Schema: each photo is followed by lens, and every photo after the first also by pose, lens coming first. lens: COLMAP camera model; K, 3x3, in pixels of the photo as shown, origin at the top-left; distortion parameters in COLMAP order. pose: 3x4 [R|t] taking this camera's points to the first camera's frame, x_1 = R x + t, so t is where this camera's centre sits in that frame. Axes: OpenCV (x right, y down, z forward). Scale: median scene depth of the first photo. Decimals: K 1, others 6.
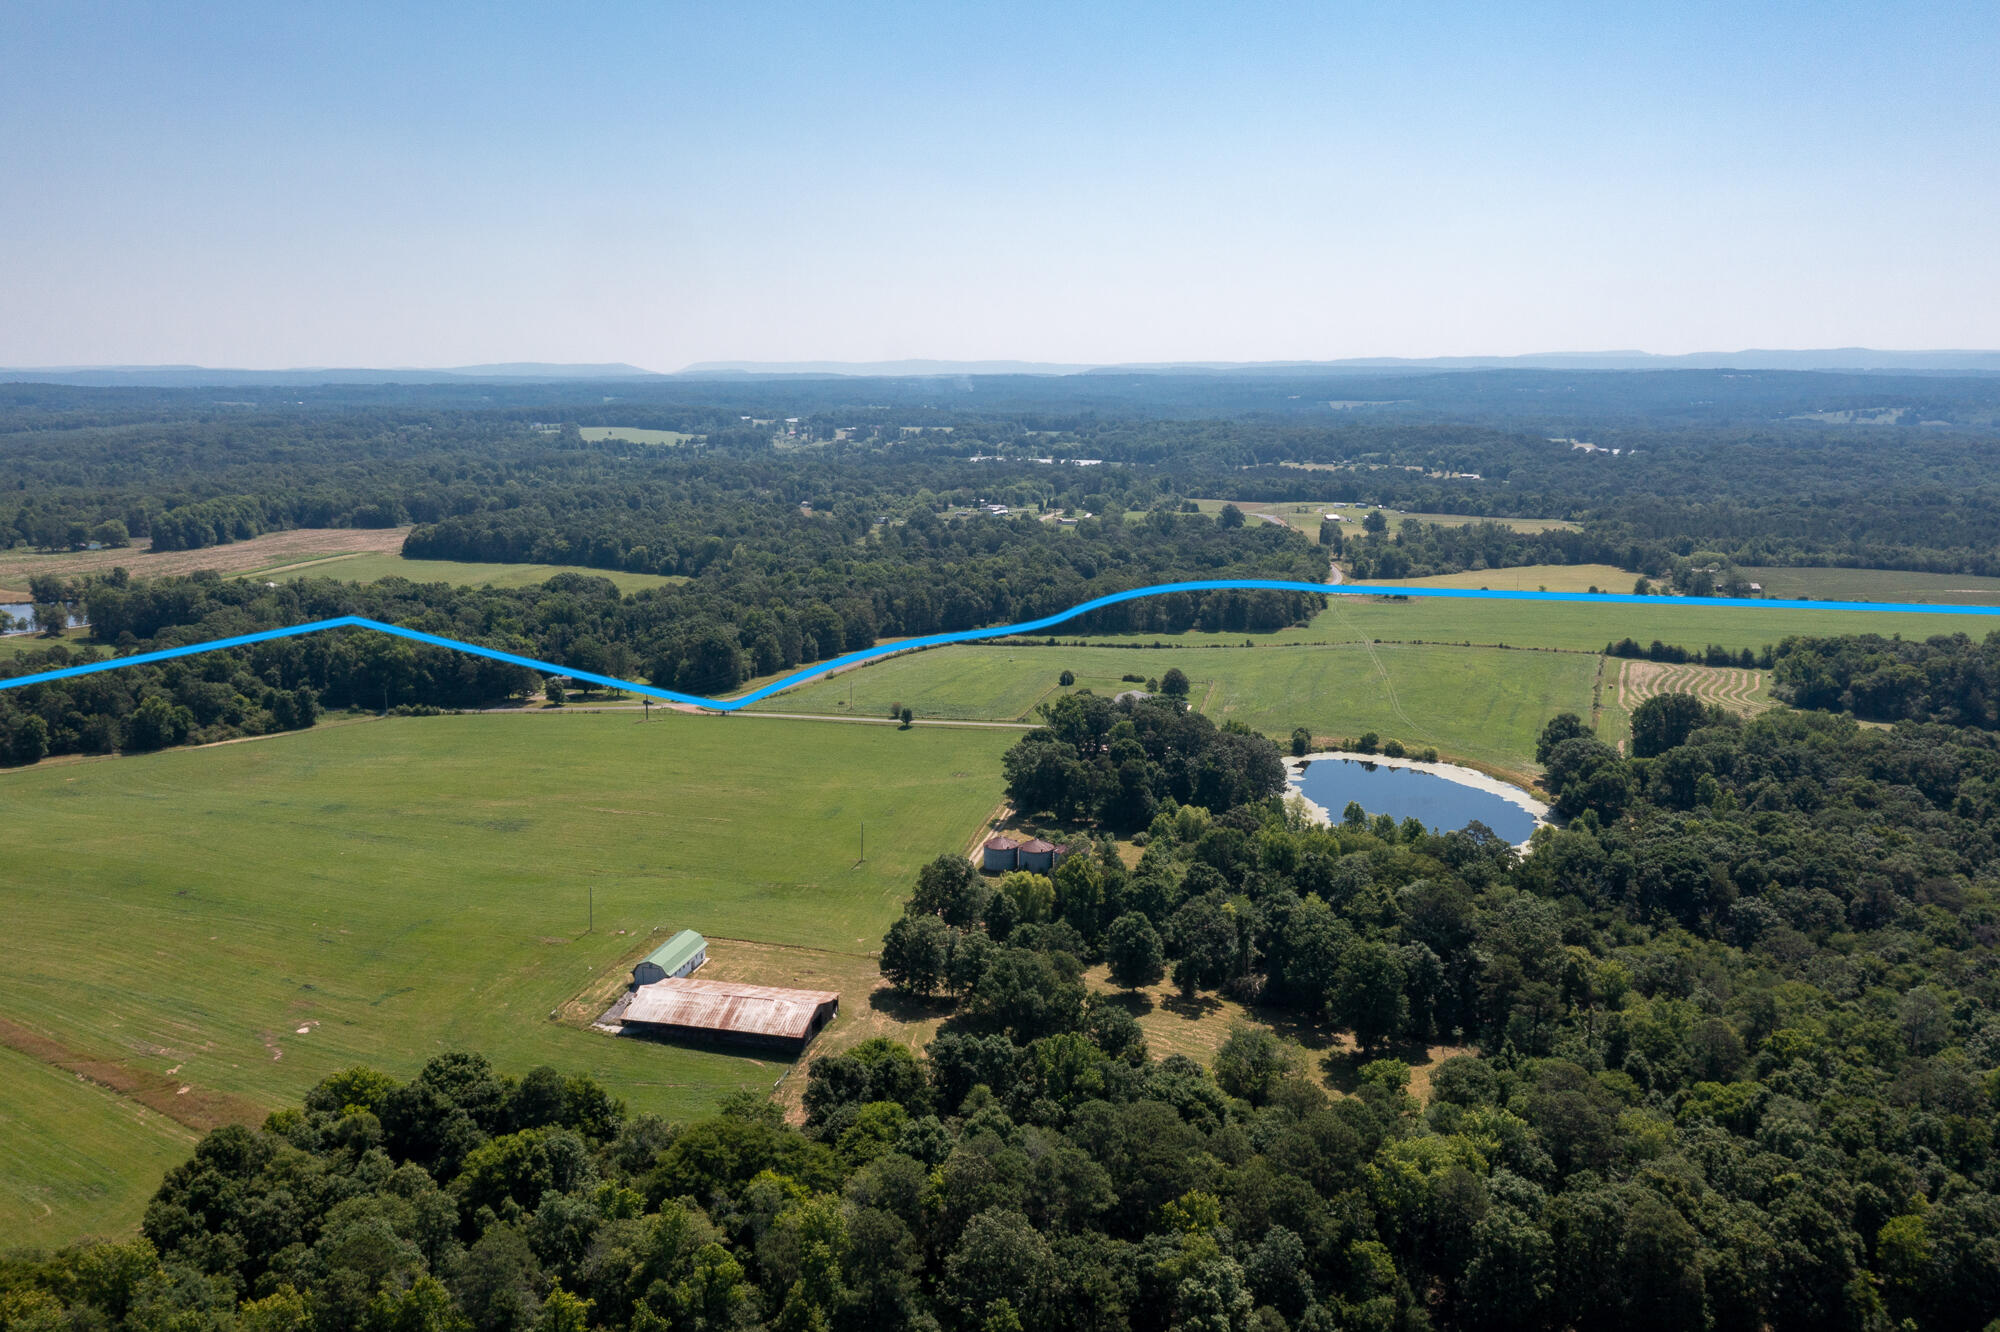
lens RADIAL K [[1593.6, 0, 1000.0], [0, 1593.6, 666.0], [0, 0, 1]] dist [0.002809, 0.014371]
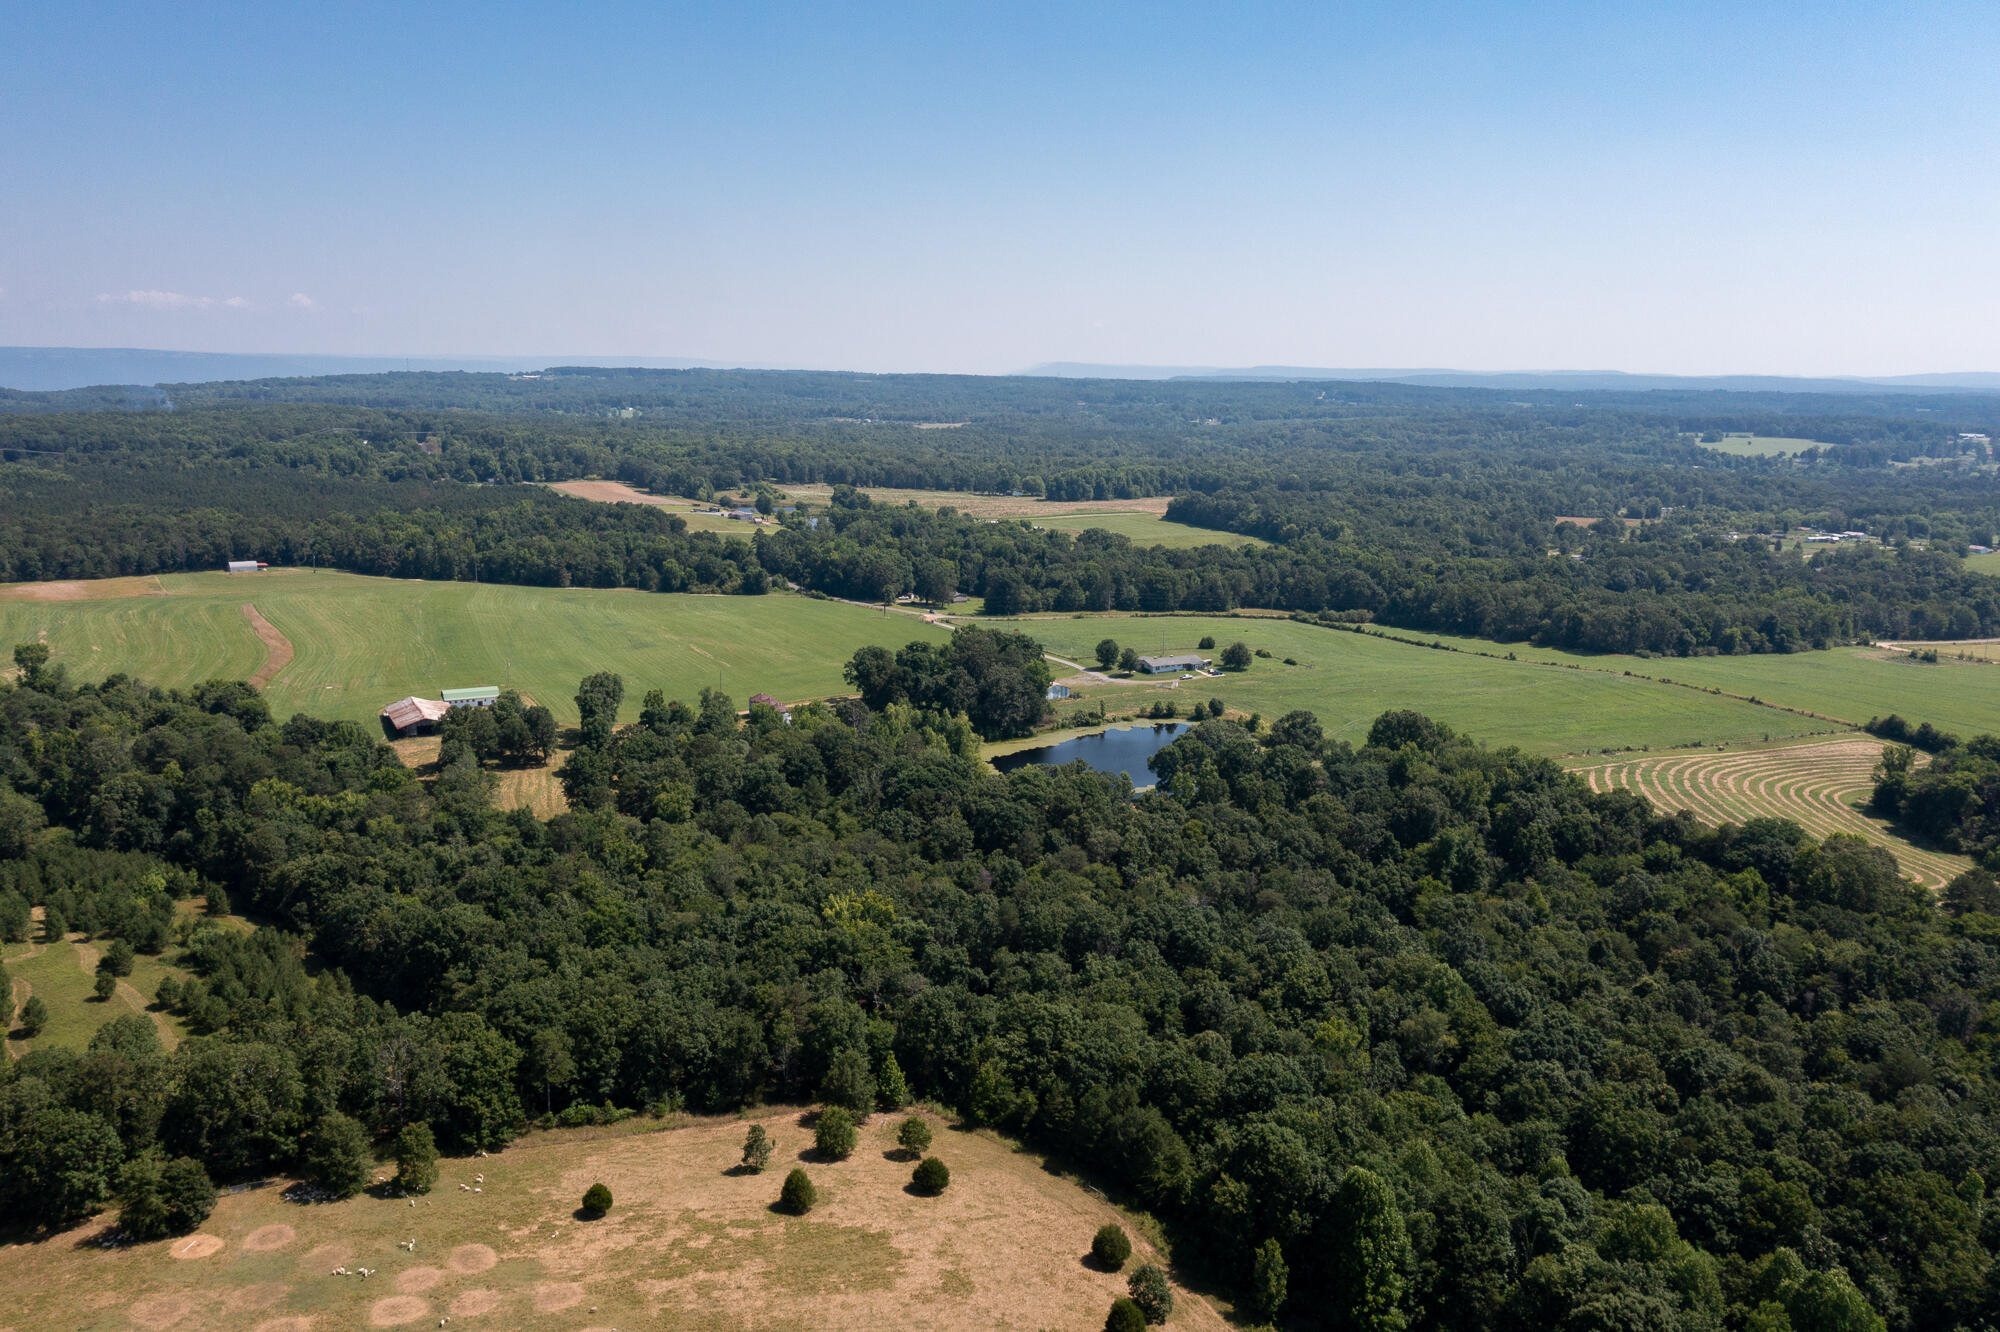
lens RADIAL K [[1593.6, 0, 1000.0], [0, 1593.6, 666.0], [0, 0, 1]] dist [0.002809, 0.014371]
pose [[0.660629, 0.152014, -0.735160, 0.476307], [-0.155242, 0.985779, 0.064332, -0.016180], [0.734485, 0.071628, 0.674834, 0.087157]]
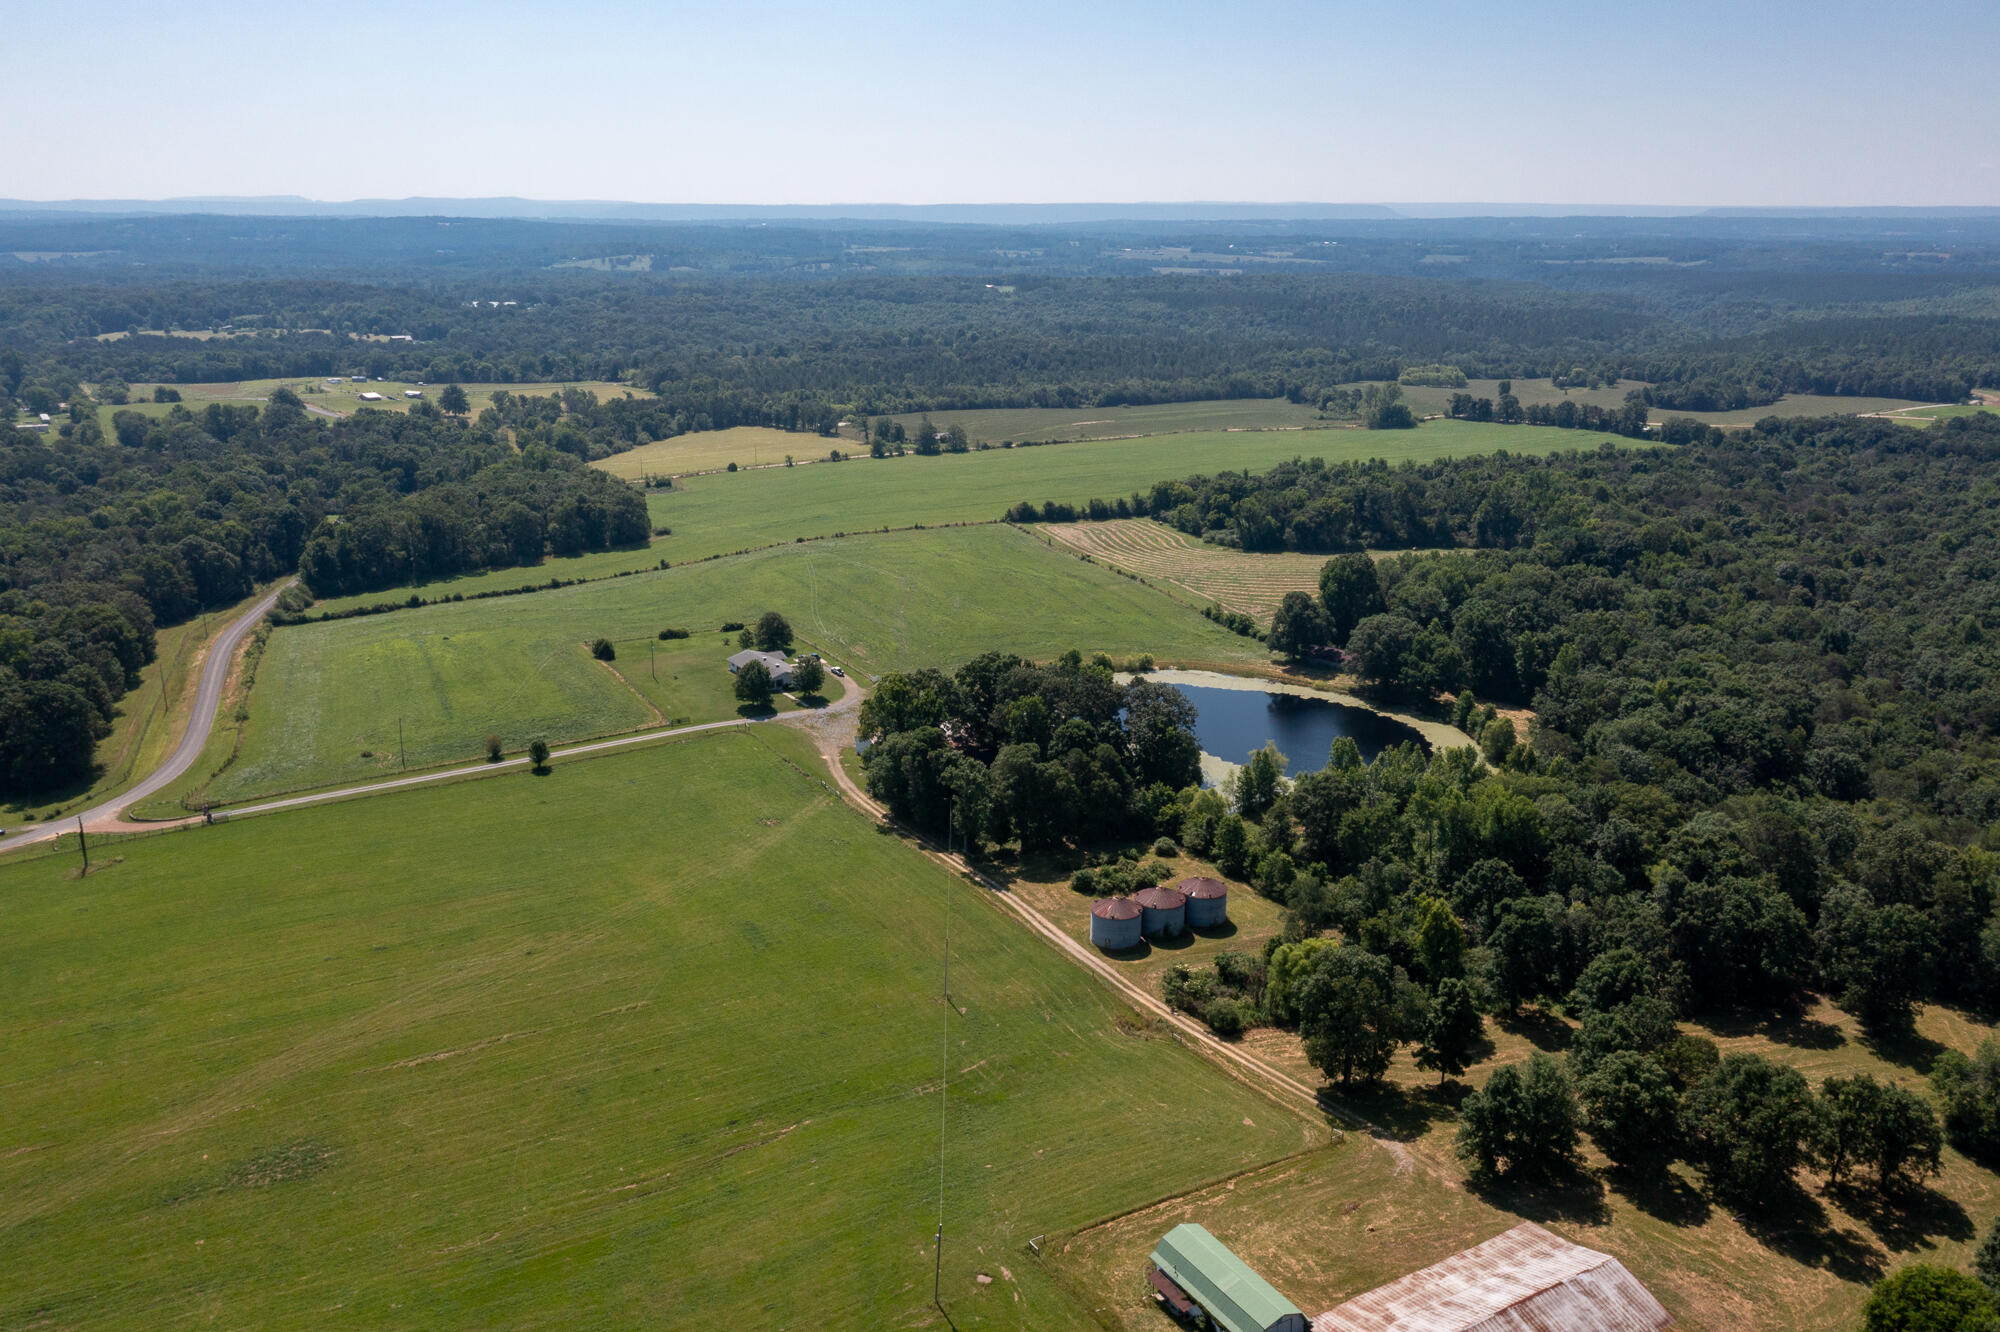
lens RADIAL K [[1610.6, 0, 1000.0], [0, 1610.6, 666.0], [0, 0, 1]] dist [0.004241, 0.012395]
pose [[0.708165, -0.185761, 0.681172, -0.202517], [0.125300, 0.982520, 0.137676, -0.038750], [-0.694840, -0.012146, 0.719062, 0.220358]]
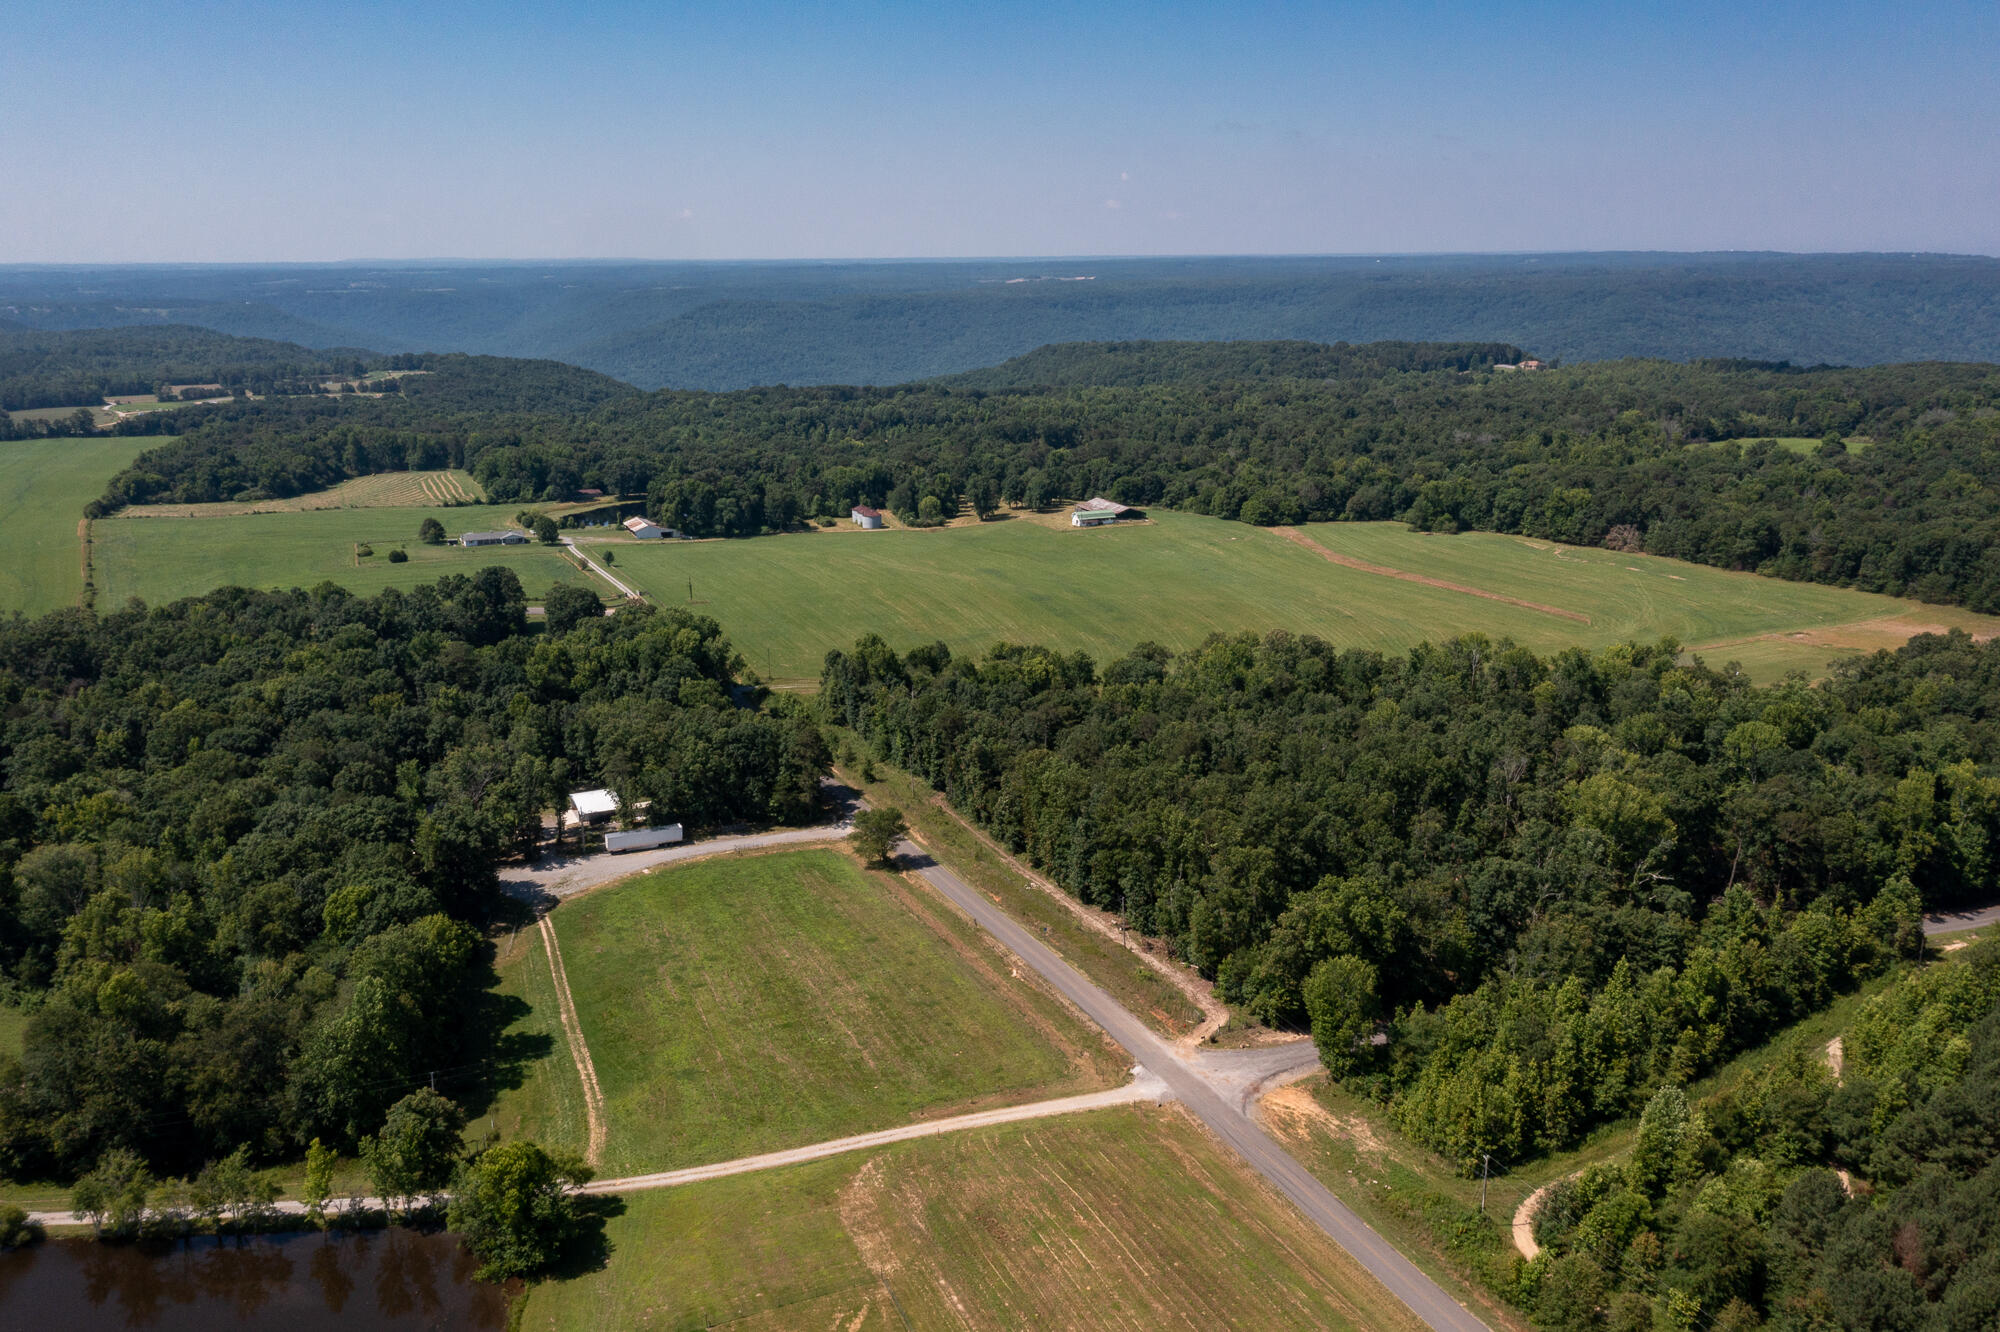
lens RADIAL K [[1593.6, 0, 1000.0], [0, 1593.6, 666.0], [0, 0, 1]] dist [0.002809, 0.014371]
pose [[-0.597437, -0.189923, 0.779101, -0.636441], [0.165695, 0.921347, 0.351659, -0.142481], [-0.784611, 0.339187, -0.518978, 0.782000]]
